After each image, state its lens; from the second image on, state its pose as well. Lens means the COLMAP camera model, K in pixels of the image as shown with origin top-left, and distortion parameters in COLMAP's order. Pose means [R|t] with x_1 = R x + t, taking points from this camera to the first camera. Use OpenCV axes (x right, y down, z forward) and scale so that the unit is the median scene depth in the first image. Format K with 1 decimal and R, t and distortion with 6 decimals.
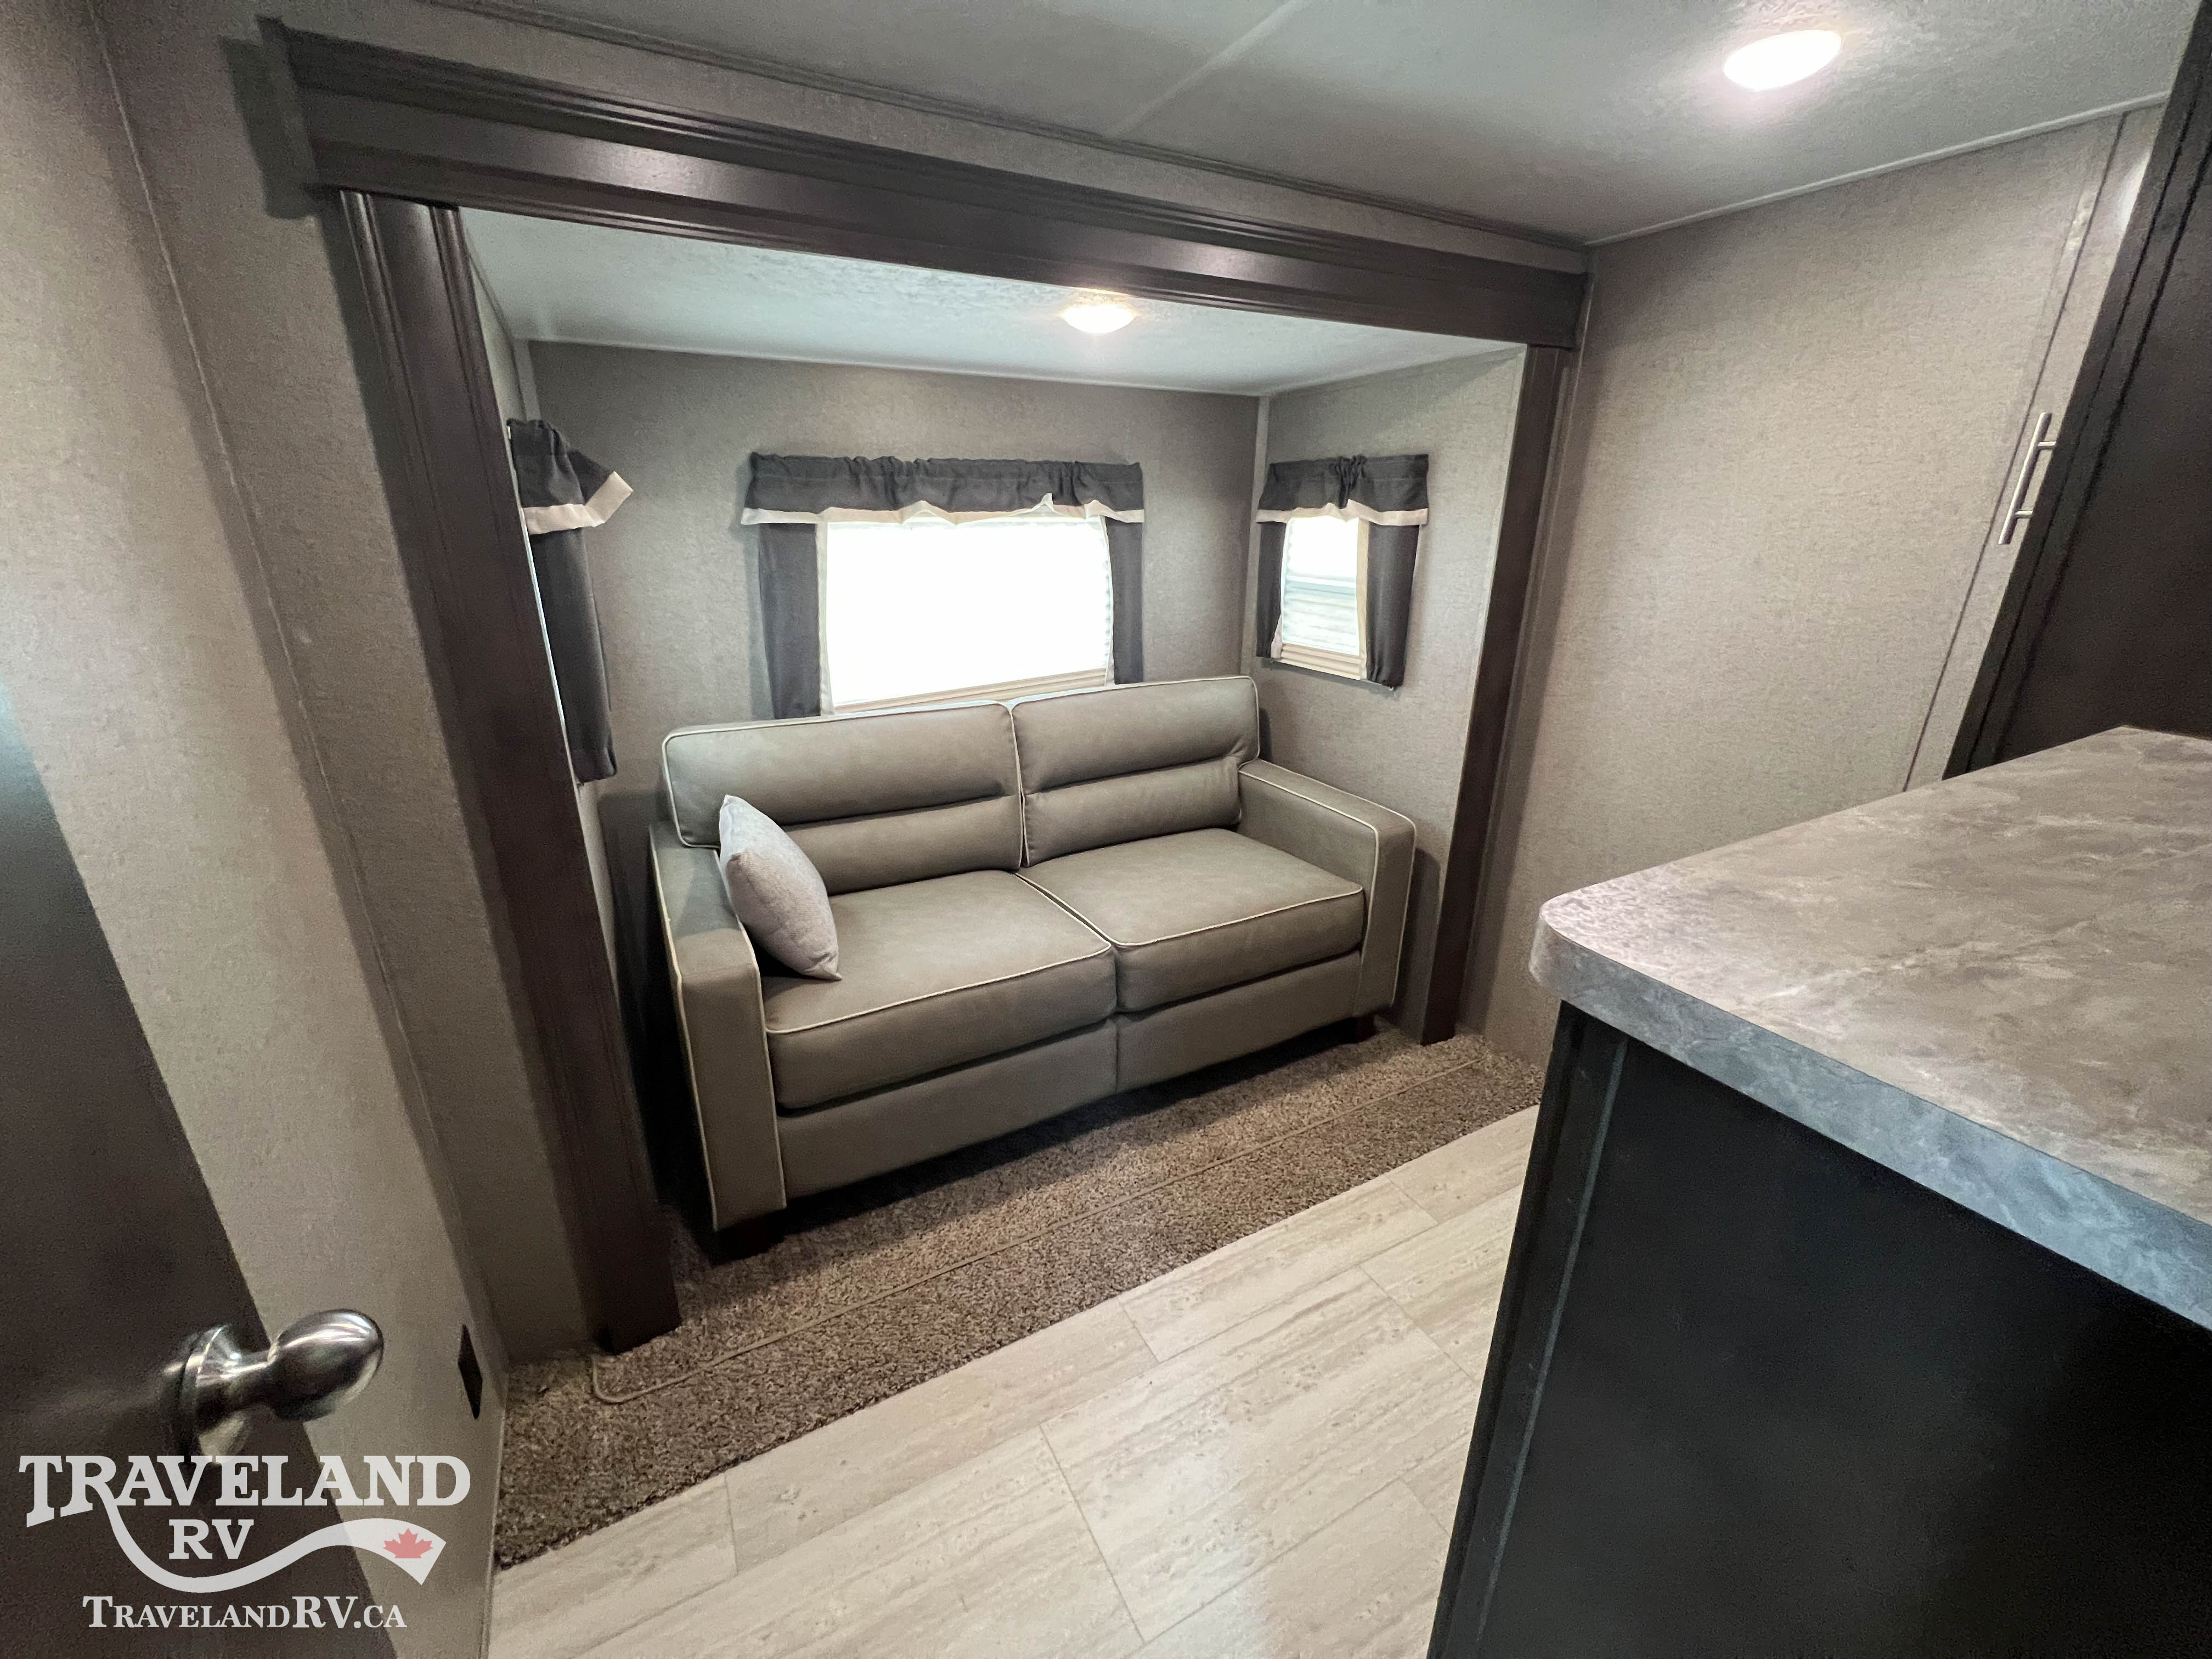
lens RADIAL K [[889.4, 0, 1103.3], [0, 889.4, 825.6], [0, 0, 1]] dist [-0.000339, -0.000251]
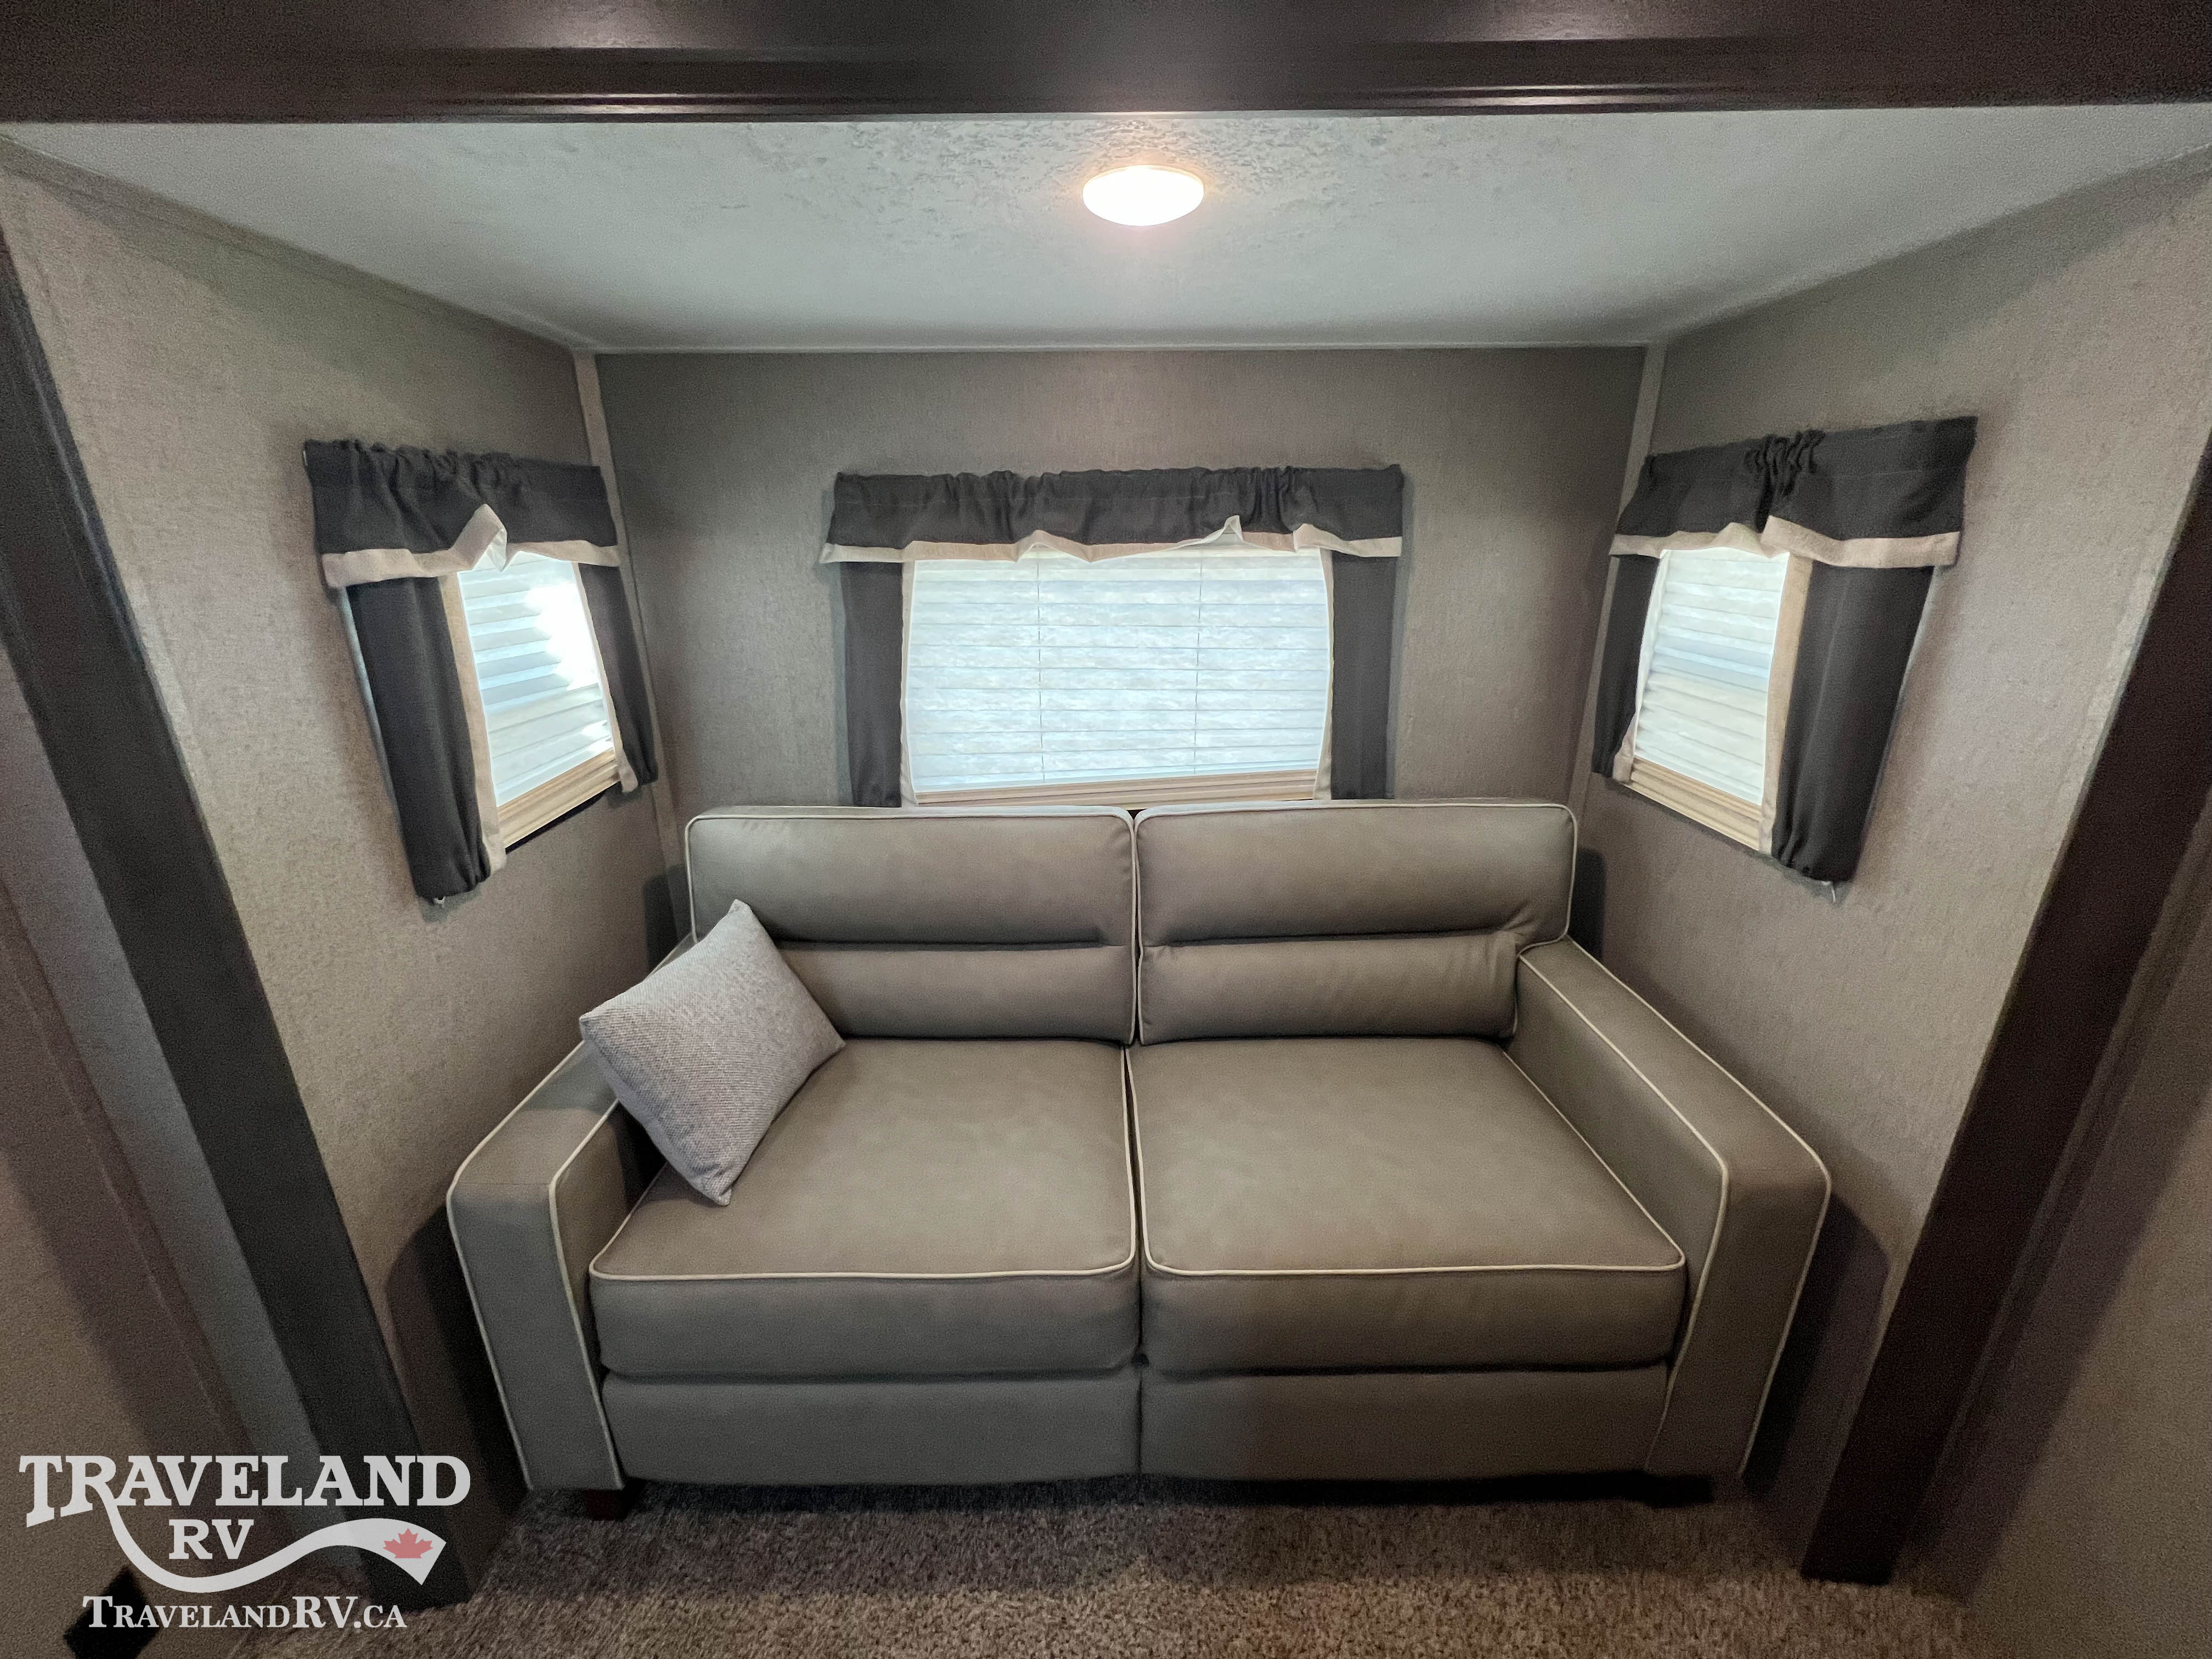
lens RADIAL K [[889.4, 0, 1100.2], [0, 889.4, 824.6], [0, 0, 1]] dist [-0.000339, -0.000251]
pose [[0.881695, 0.136001, -0.451794, 0.186568], [-0.145320, 0.989283, 0.014201, -0.136423], [0.448883, 0.053134, 0.892009, 0.364357]]
